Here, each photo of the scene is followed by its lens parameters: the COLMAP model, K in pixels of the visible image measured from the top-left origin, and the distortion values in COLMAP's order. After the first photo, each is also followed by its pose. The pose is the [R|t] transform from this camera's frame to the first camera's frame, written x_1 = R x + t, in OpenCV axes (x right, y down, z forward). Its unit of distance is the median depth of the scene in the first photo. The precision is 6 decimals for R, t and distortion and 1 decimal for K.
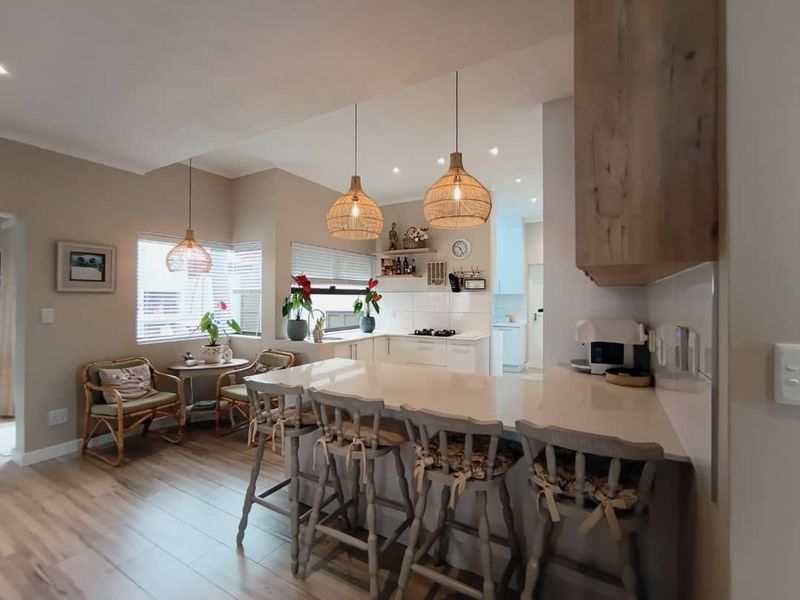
lens RADIAL K [[361.8, 0, 399.8], [0, 361.8, 297.3], [0, 0, 1]] dist [-0.011560, 0.001561]
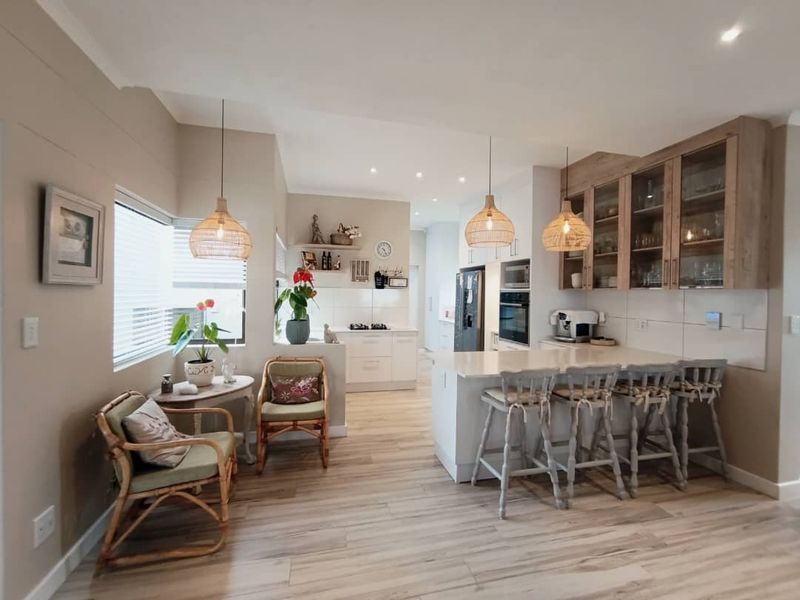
lens RADIAL K [[361.8, 0, 403.2], [0, 361.8, 299.0], [0, 0, 1]] dist [-0.011560, 0.001561]
pose [[0.710504, -0.005818, 0.703669, -0.588919], [-0.011305, 0.999742, 0.019681, -0.006210], [-0.703602, -0.021939, 0.710256, 0.174934]]
